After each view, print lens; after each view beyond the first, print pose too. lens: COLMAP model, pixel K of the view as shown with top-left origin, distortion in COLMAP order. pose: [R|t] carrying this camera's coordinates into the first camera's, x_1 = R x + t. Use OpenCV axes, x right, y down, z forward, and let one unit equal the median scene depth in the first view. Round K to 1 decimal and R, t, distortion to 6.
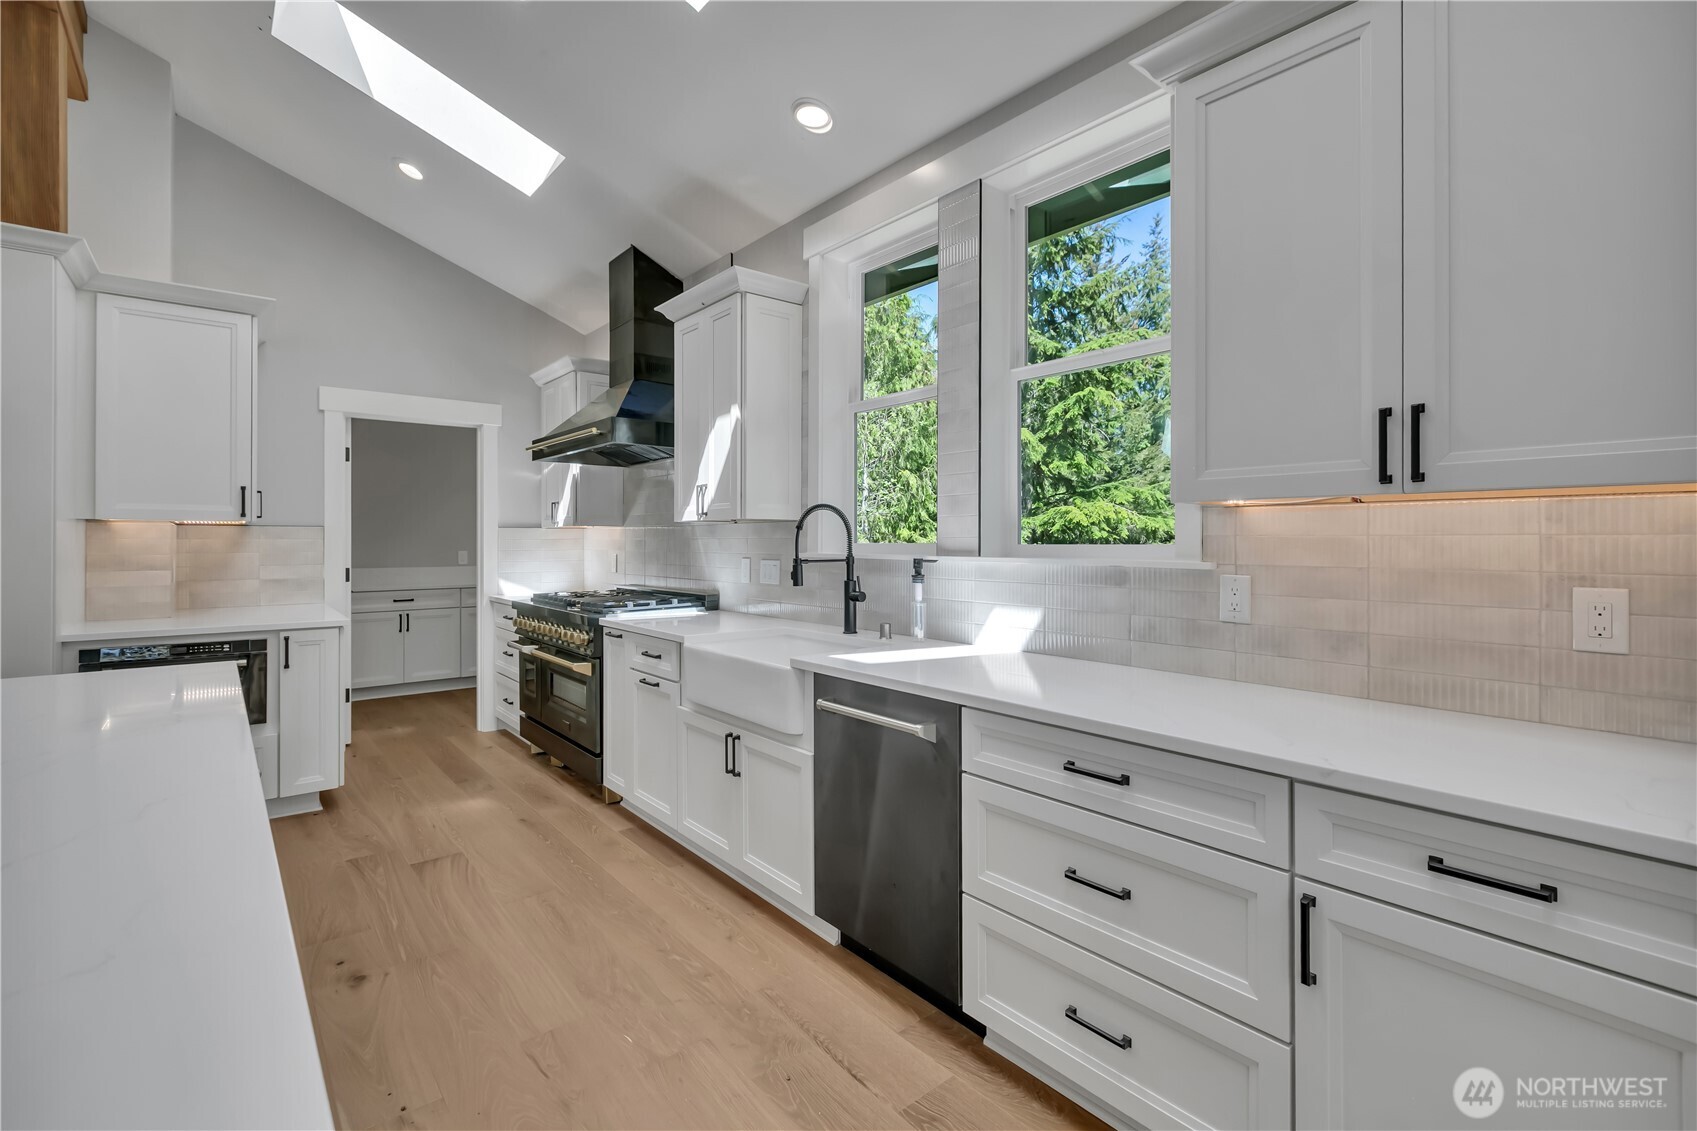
lens RADIAL K [[783.1, 0, 865.2], [0, 783.1, 533.6], [0, 0, 1]] dist [0.002106, 0.000412]
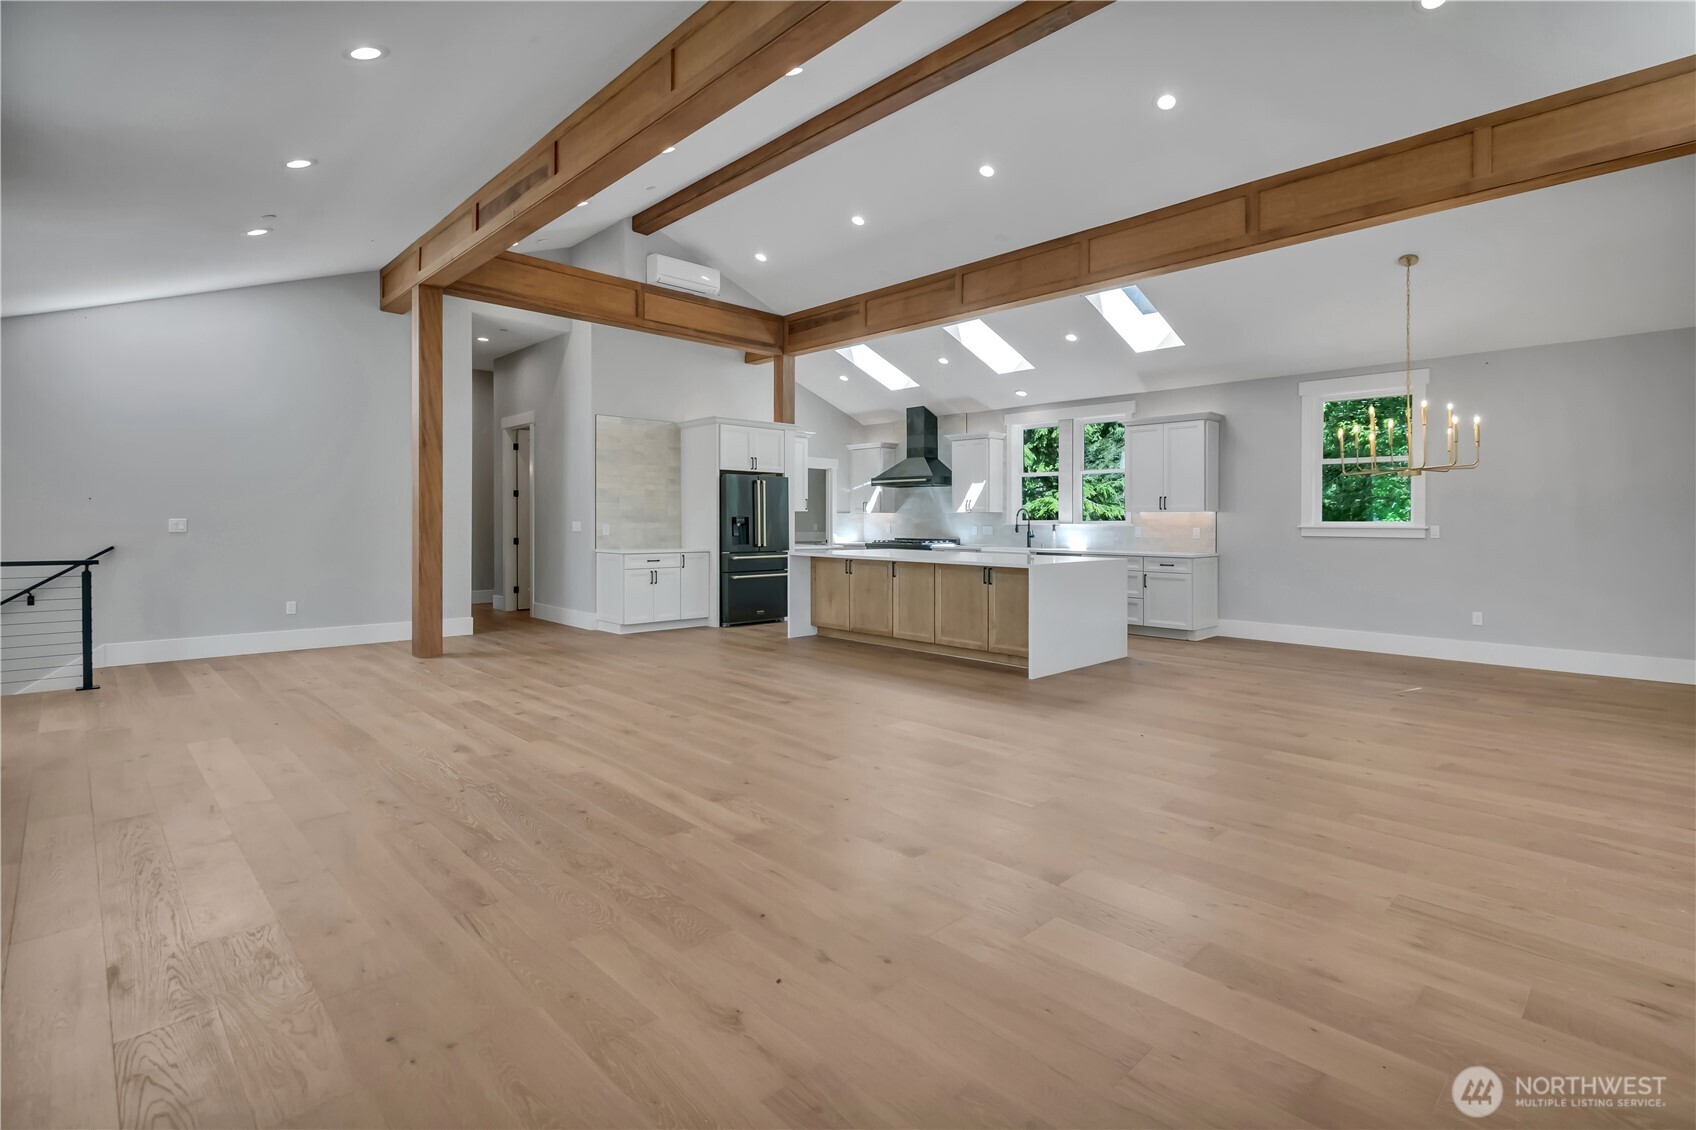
lens RADIAL K [[794.2, 0, 873.0], [0, 794.2, 516.1], [0, 0, 1]] dist [-0.000097, 0.000047]
pose [[0.997366, 0.008073, 0.072089, -0.793855], [-0.008111, 0.999967, 0.000242, -0.000265], [-0.072084, -0.000826, 0.997398, -1.980494]]
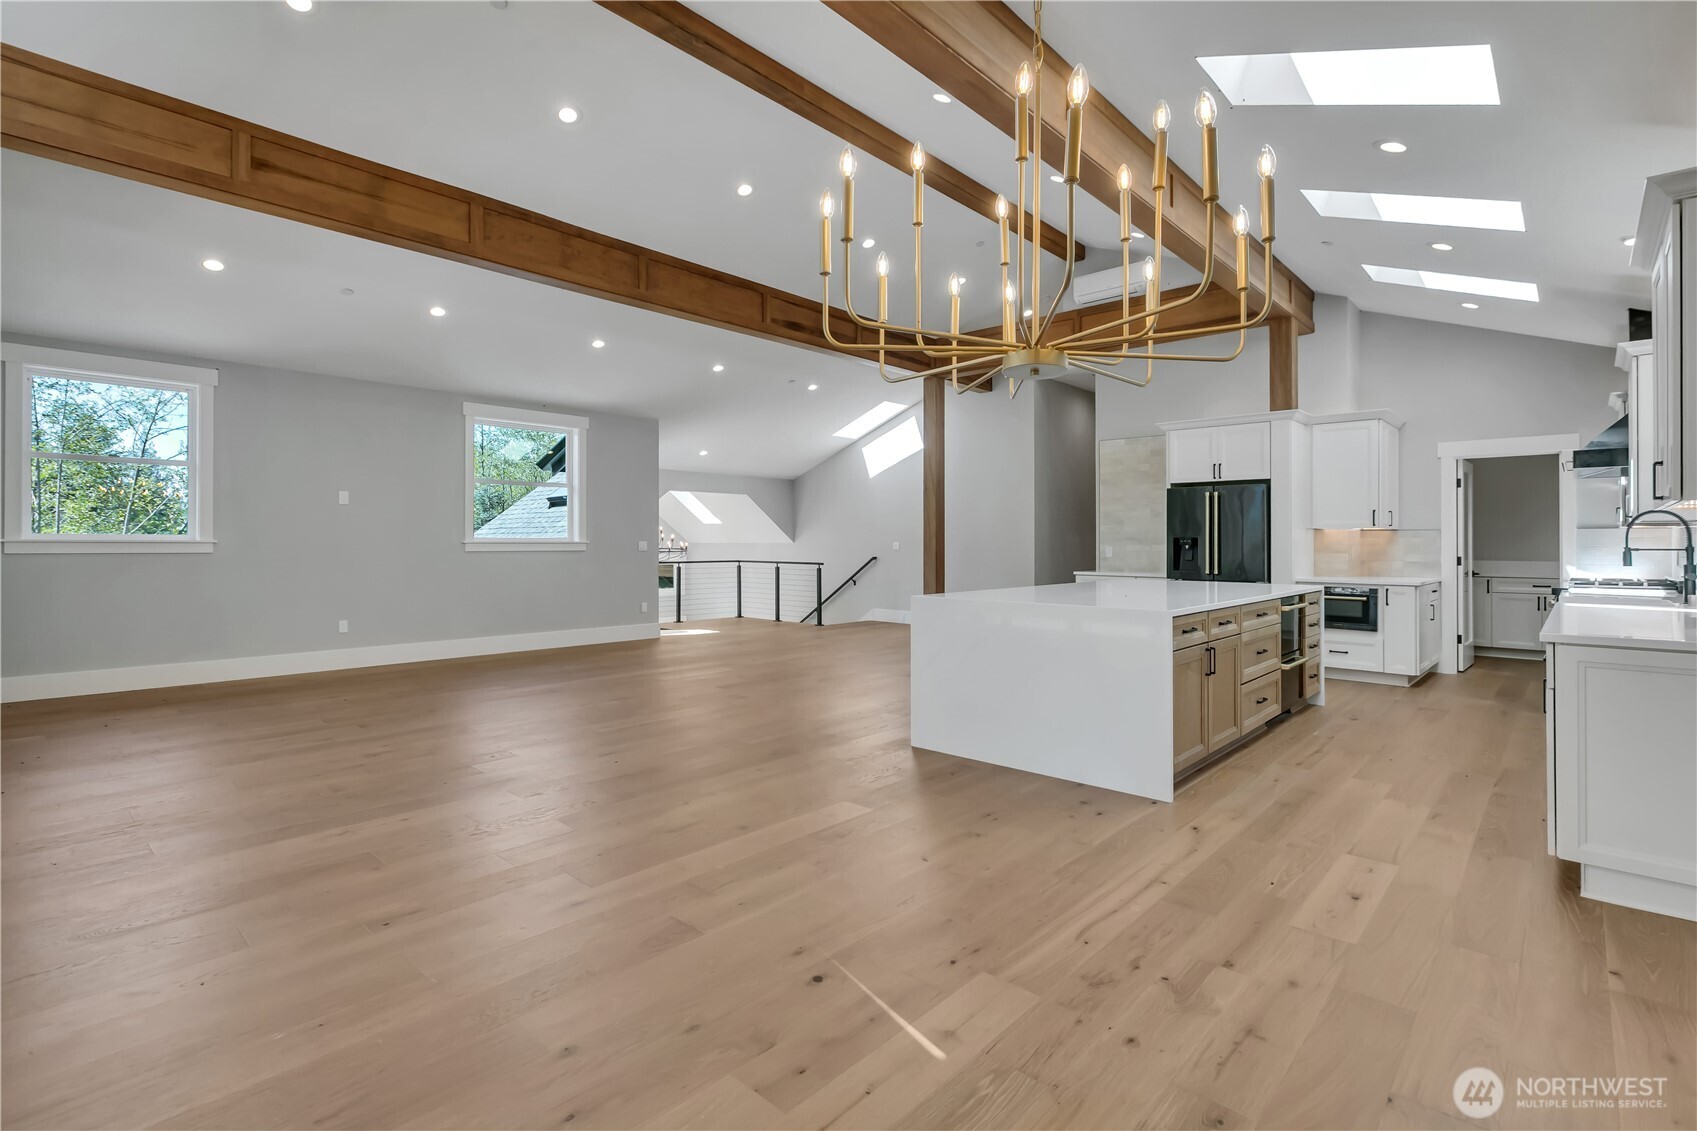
lens RADIAL K [[783.1, 0, 865.2], [0, 783.1, 533.6], [0, 0, 1]] dist [0.002106, 0.000412]
pose [[0.136320, -0.008806, -0.990626, 0.981140], [0.002144, 0.999961, -0.008594, 0.012329], [0.990663, -0.000952, 0.136333, -0.515863]]
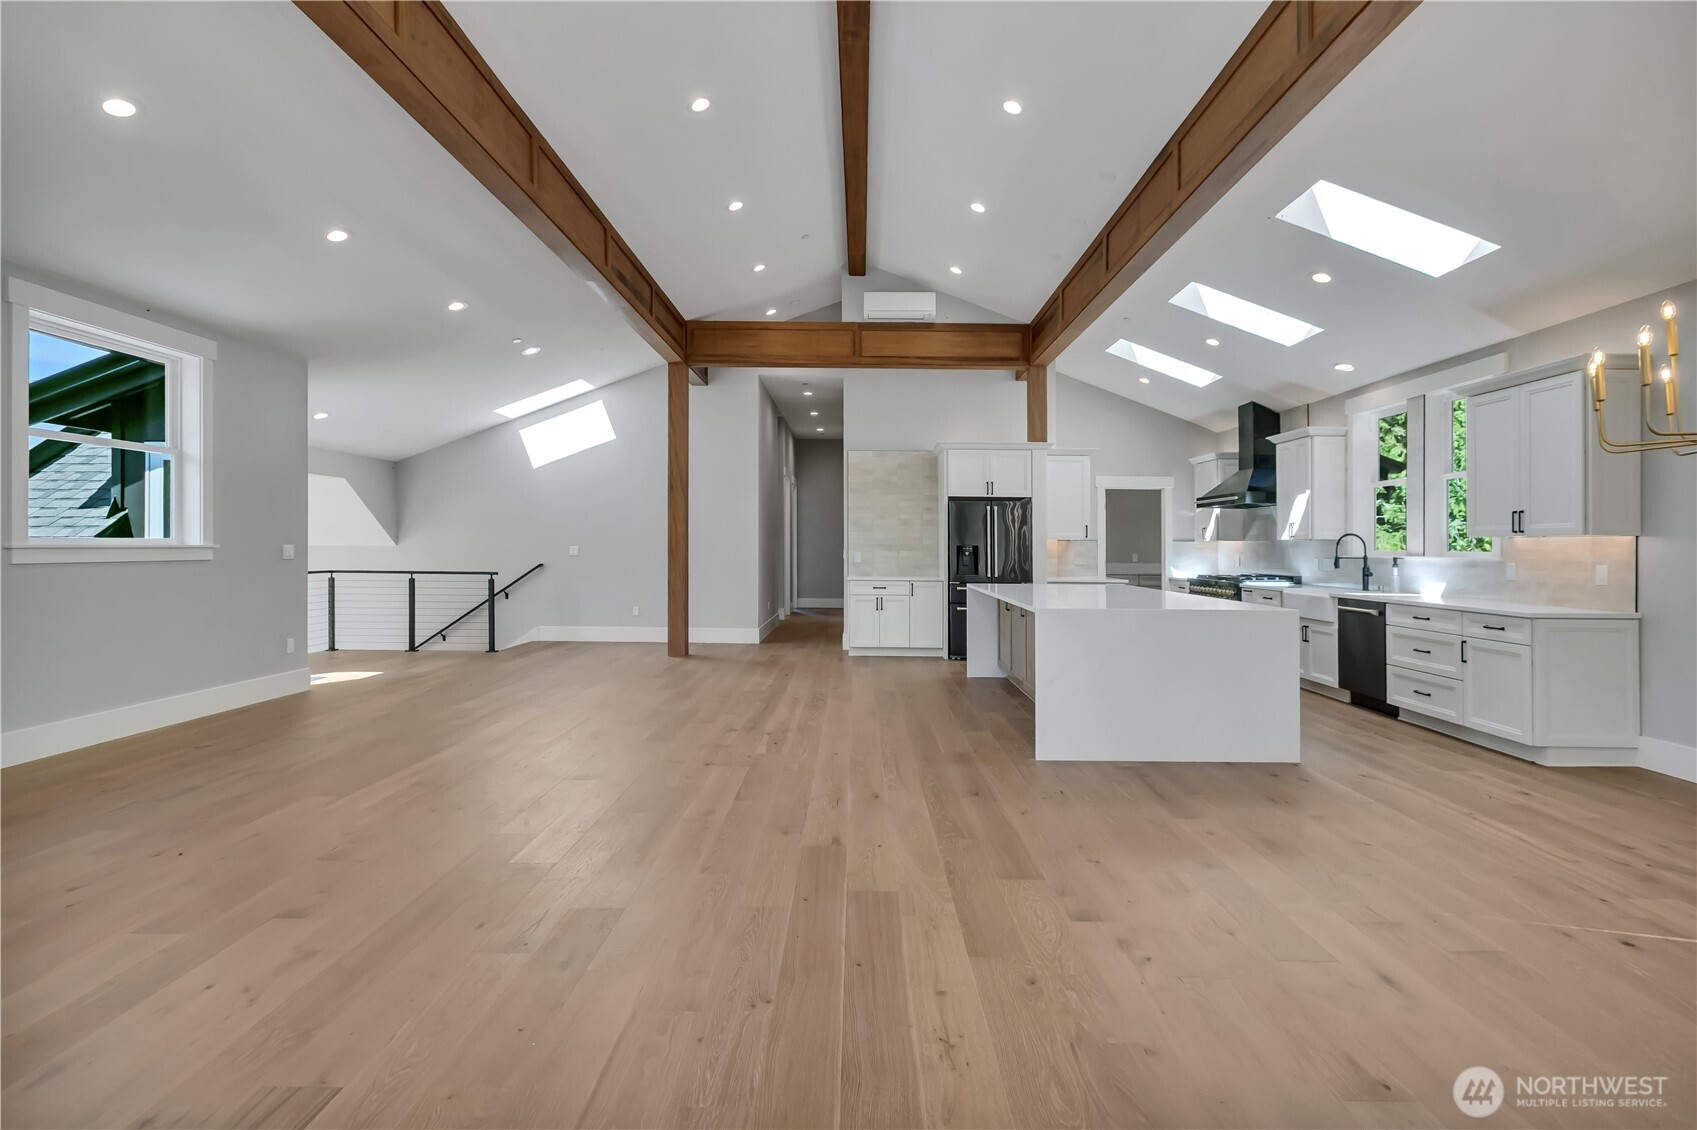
lens RADIAL K [[799.4, 0, 853.5], [0, 799.4, 528.5], [0, 0, 1]] dist [0.000961, 0.000469]
pose [[0.759638, -0.005669, -0.650321, 0.309764], [-0.007500, 0.999819, -0.017476, 0.000165], [0.650302, 0.018152, 0.759458, -1.468642]]
